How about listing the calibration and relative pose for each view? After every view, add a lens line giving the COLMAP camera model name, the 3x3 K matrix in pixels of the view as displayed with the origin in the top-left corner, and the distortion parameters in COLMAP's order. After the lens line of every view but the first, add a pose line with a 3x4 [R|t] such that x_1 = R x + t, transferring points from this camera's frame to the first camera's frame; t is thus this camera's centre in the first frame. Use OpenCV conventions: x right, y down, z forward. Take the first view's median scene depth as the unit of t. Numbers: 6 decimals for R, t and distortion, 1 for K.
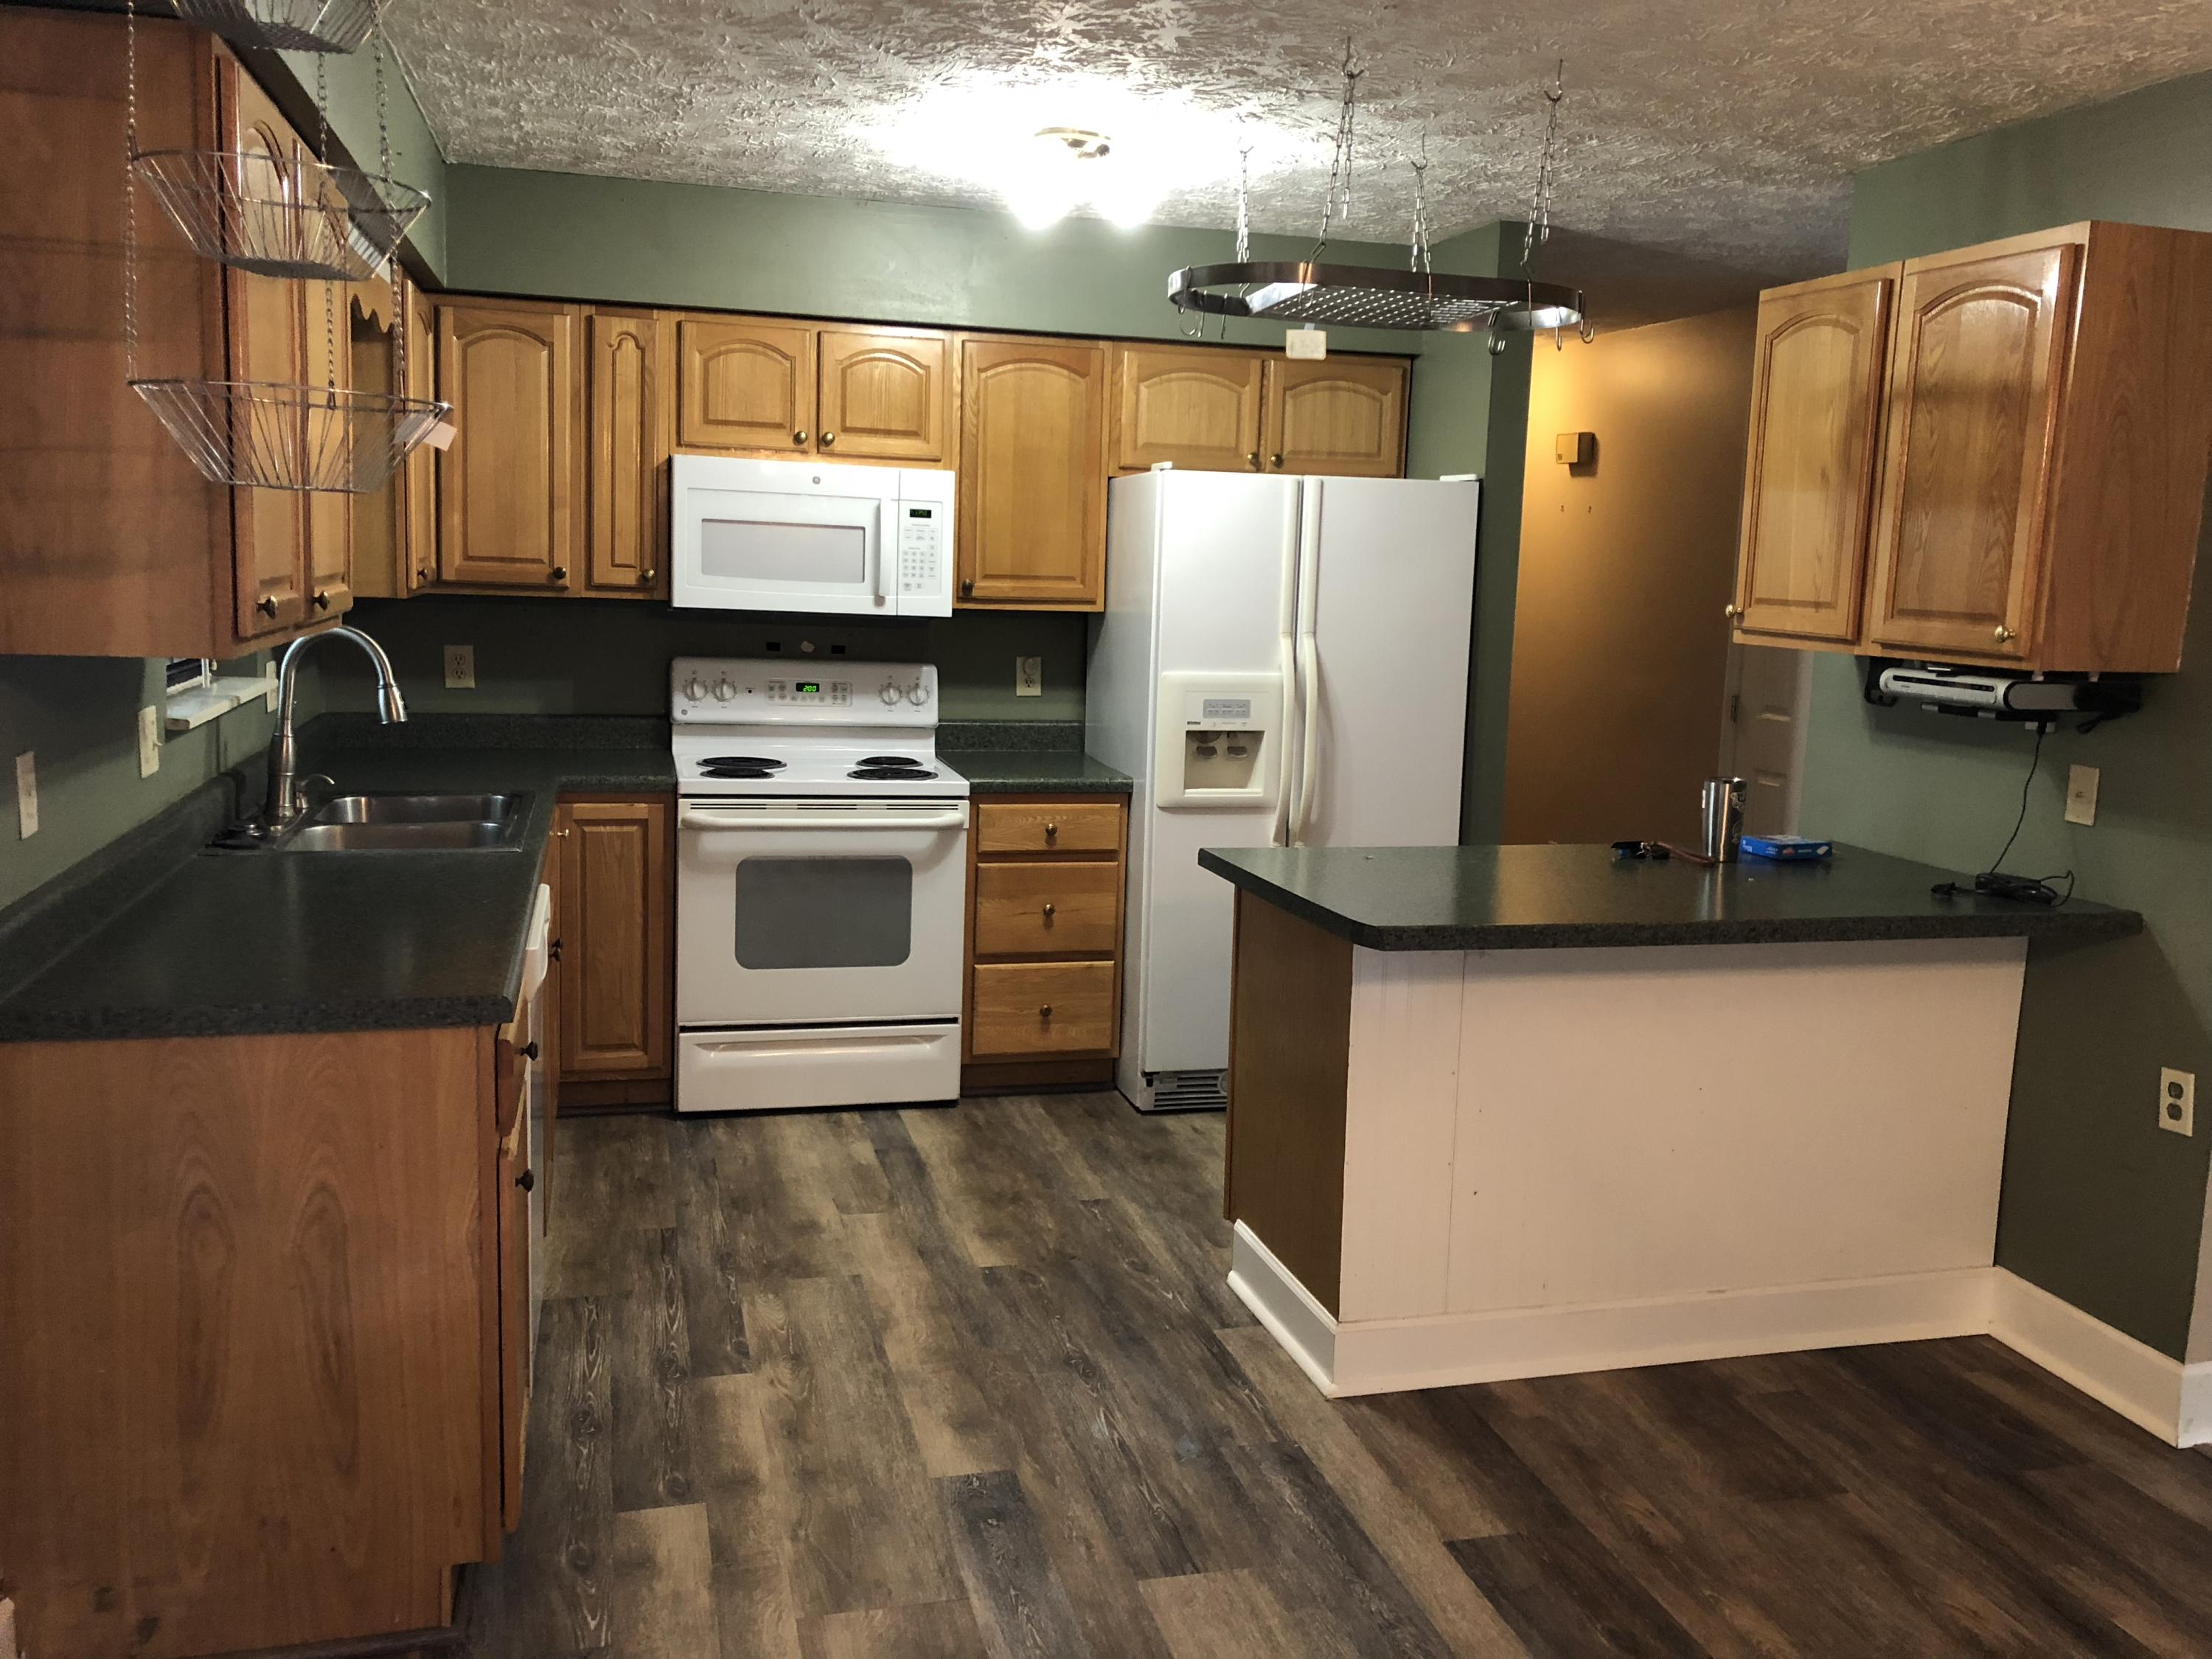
lens RADIAL K [[1802.5, 0, 1103.9], [0, 1802.5, 821.2], [0, 0, 1]] dist [0.029150, -0.020982]
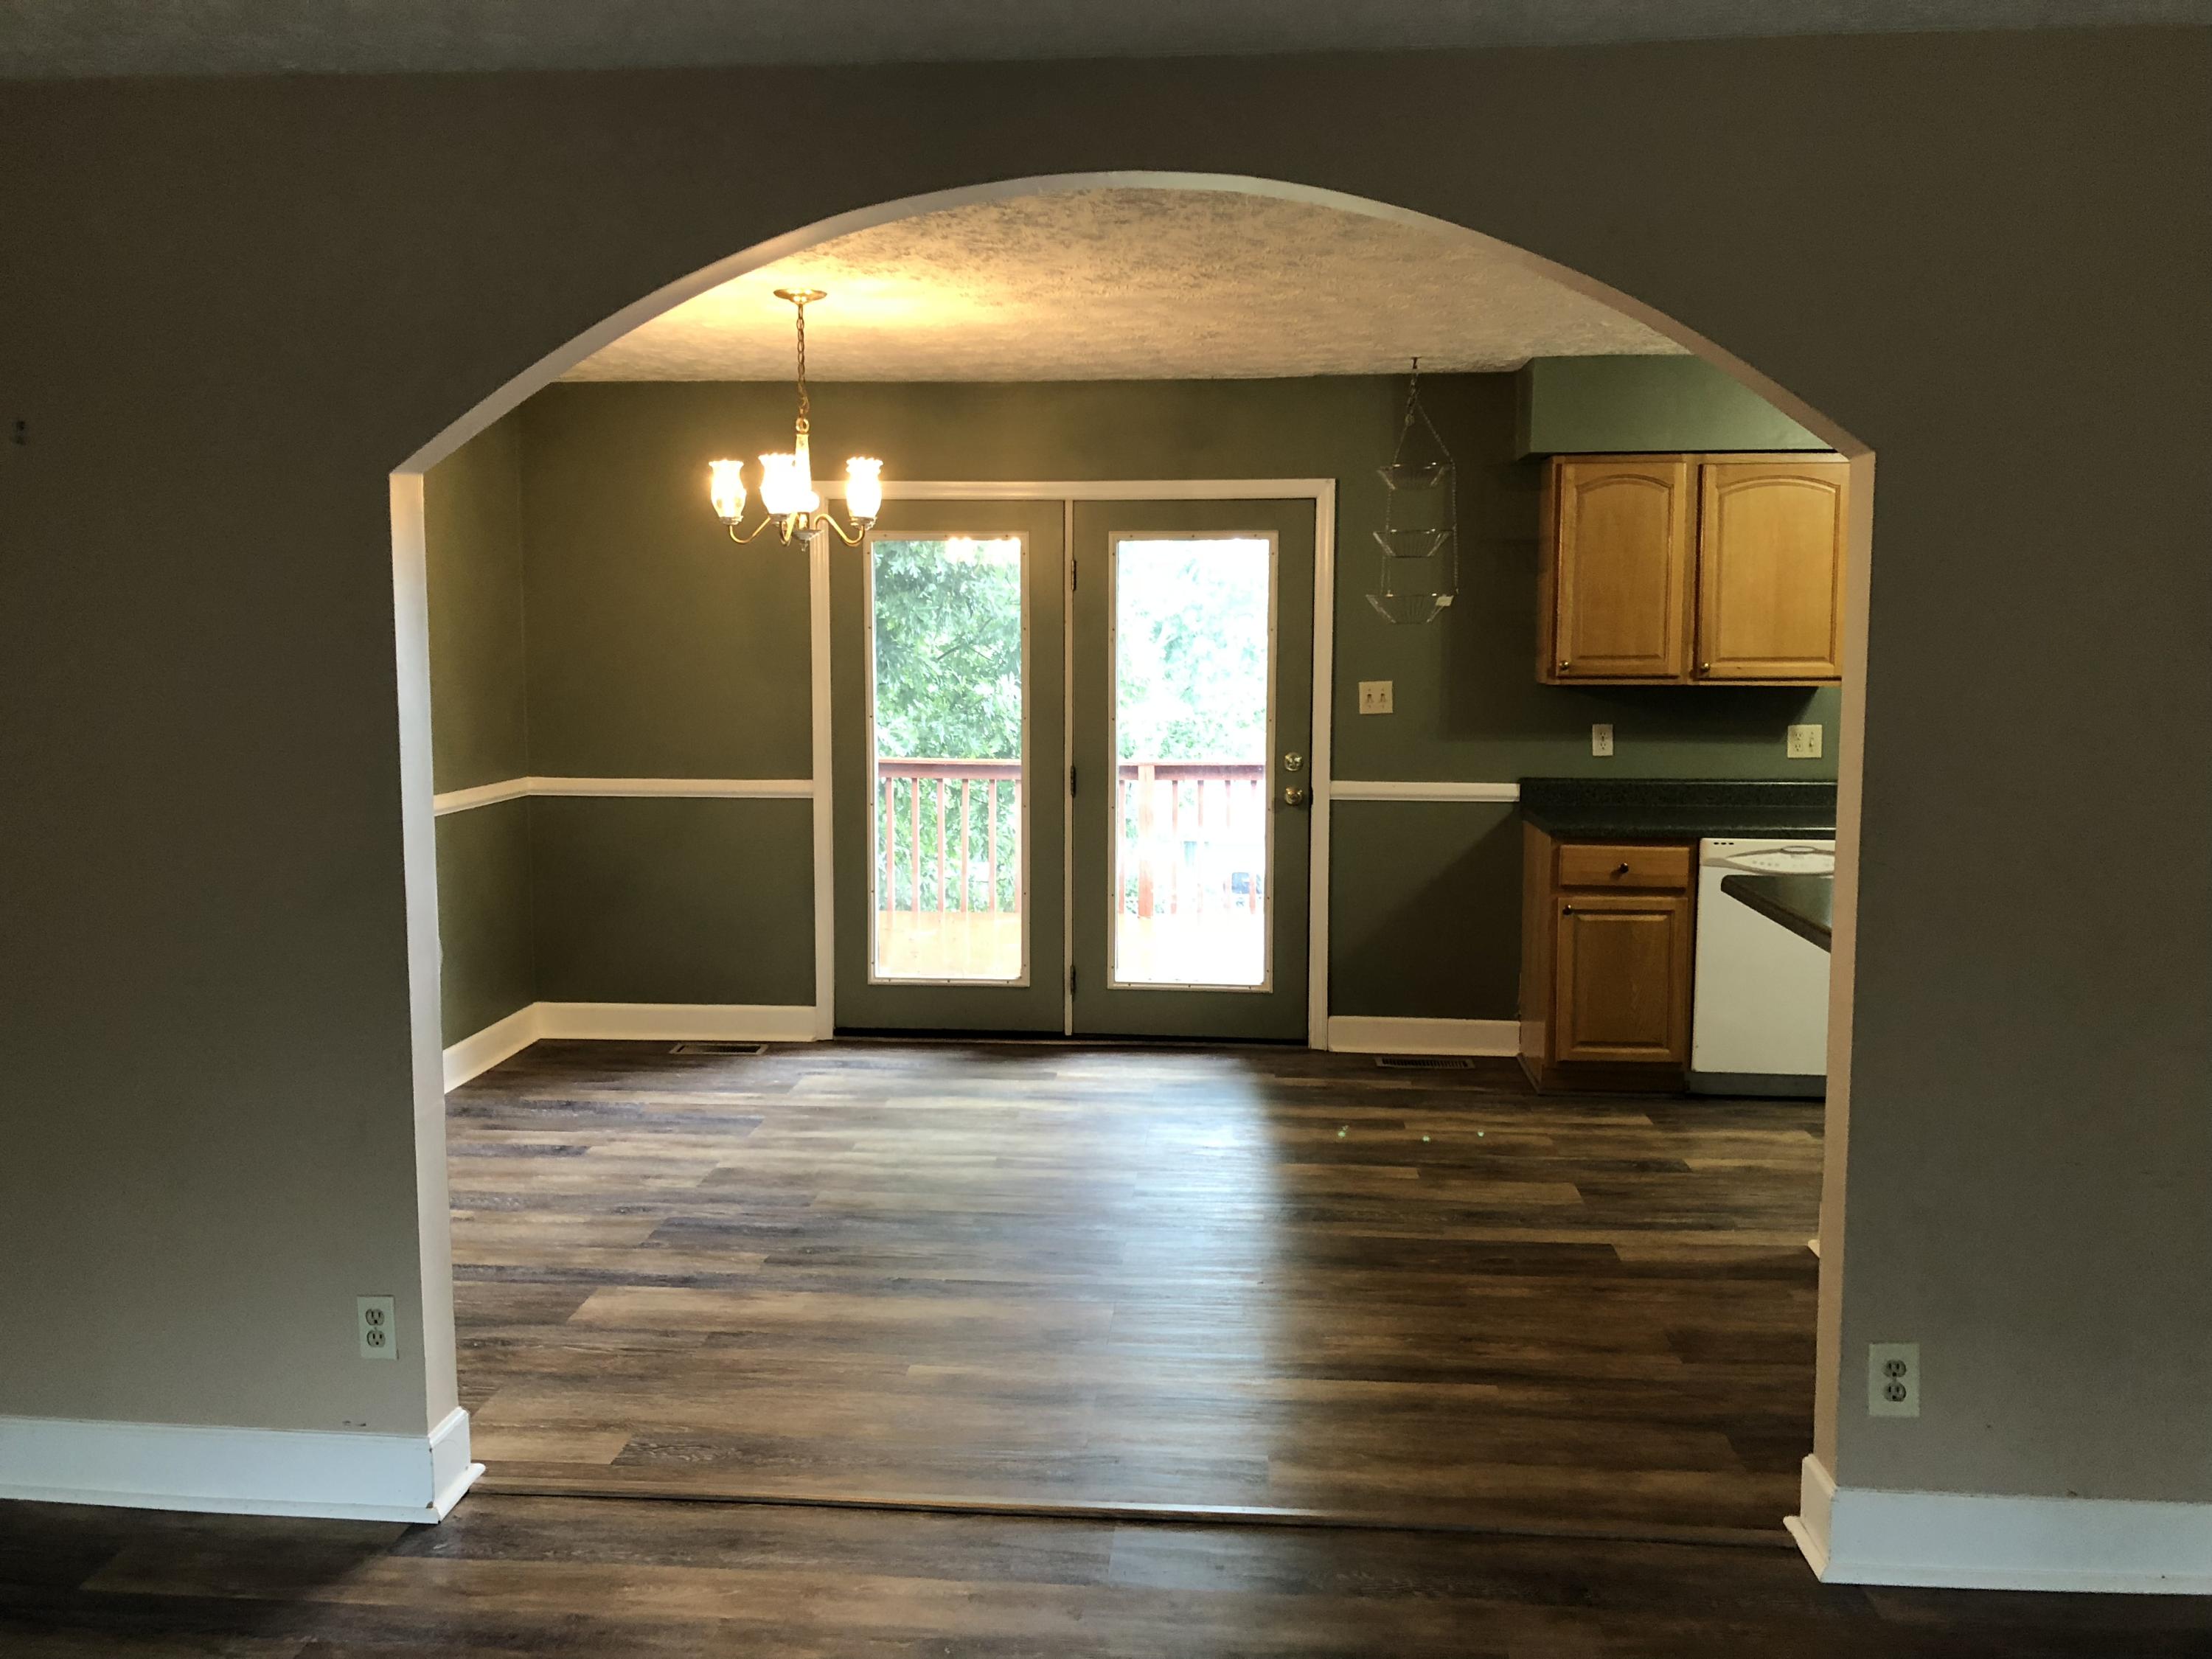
lens RADIAL K [[1802.5, 0, 1106.3], [0, 1802.5, 827.8], [0, 0, 1]] dist [0.029150, -0.020982]
pose [[-0.340255, 0.063093, -0.938214, 1.773260], [-0.155545, 0.980225, 0.122328, -0.080664], [0.927379, 0.187557, -0.323713, 1.023289]]
